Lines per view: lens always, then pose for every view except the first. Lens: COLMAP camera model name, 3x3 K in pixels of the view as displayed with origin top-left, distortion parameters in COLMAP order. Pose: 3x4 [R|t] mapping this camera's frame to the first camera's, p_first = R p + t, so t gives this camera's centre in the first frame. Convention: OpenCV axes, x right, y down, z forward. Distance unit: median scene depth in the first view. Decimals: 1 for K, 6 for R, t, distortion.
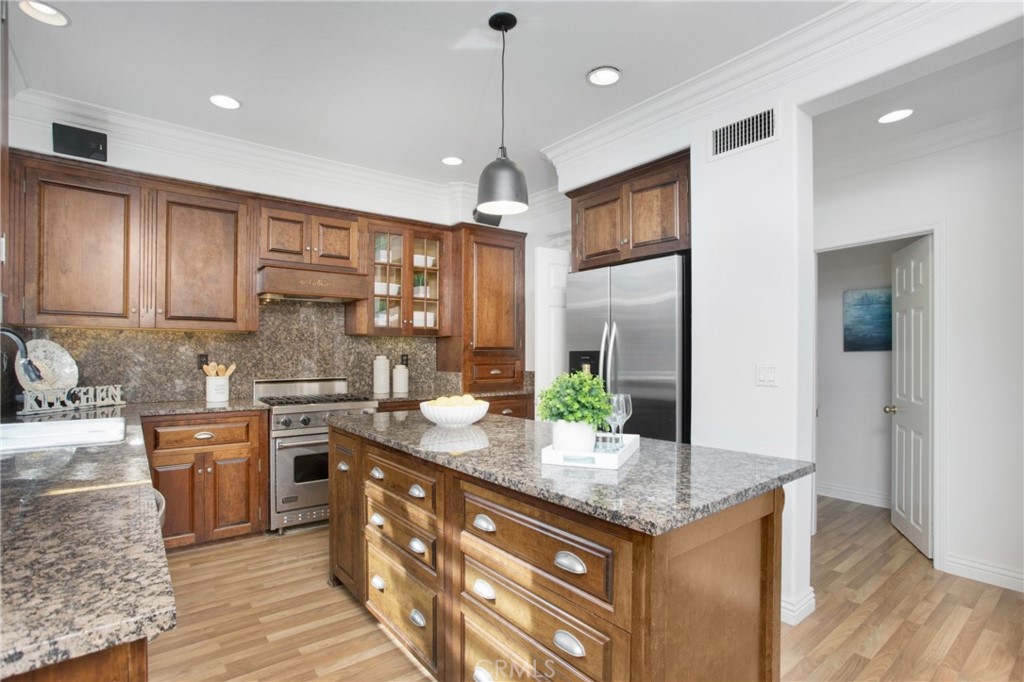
lens RADIAL K [[504.8, 0, 519.8], [0, 504.8, 348.4], [0, 0, 1]] dist [-0.022938, 0.007685]
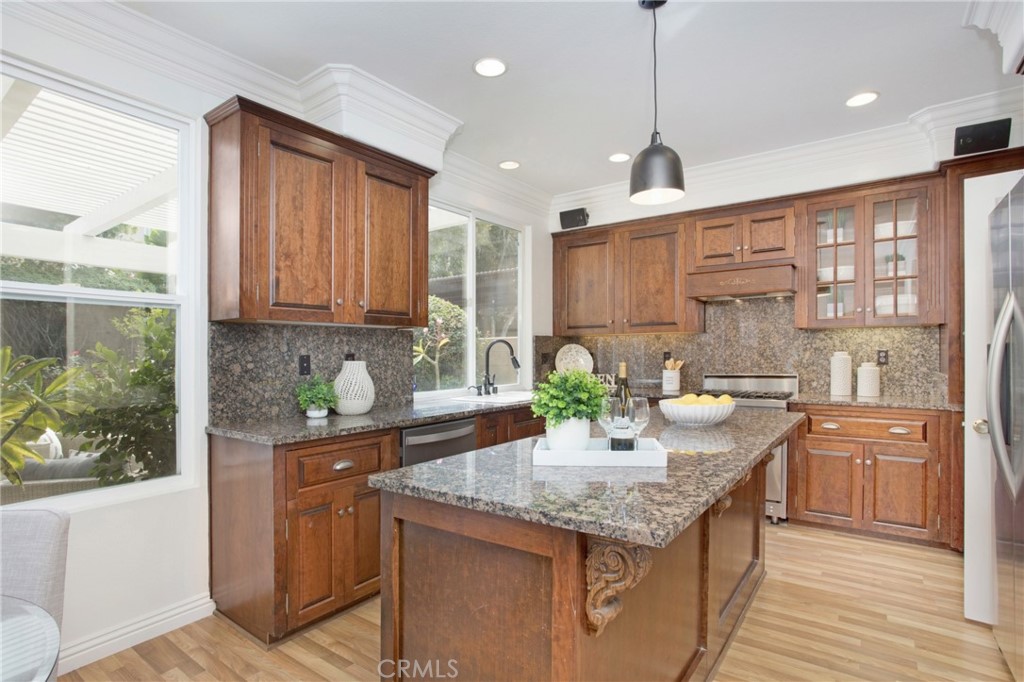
lens RADIAL K [[504.8, 0, 514.1], [0, 504.8, 349.0], [0, 0, 1]] dist [-0.022938, 0.007685]
pose [[0.286532, -0.014554, -0.957960, 0.461892], [0.019877, 0.999760, -0.009244, 0.008373], [0.957864, -0.016393, 0.286753, 0.277969]]
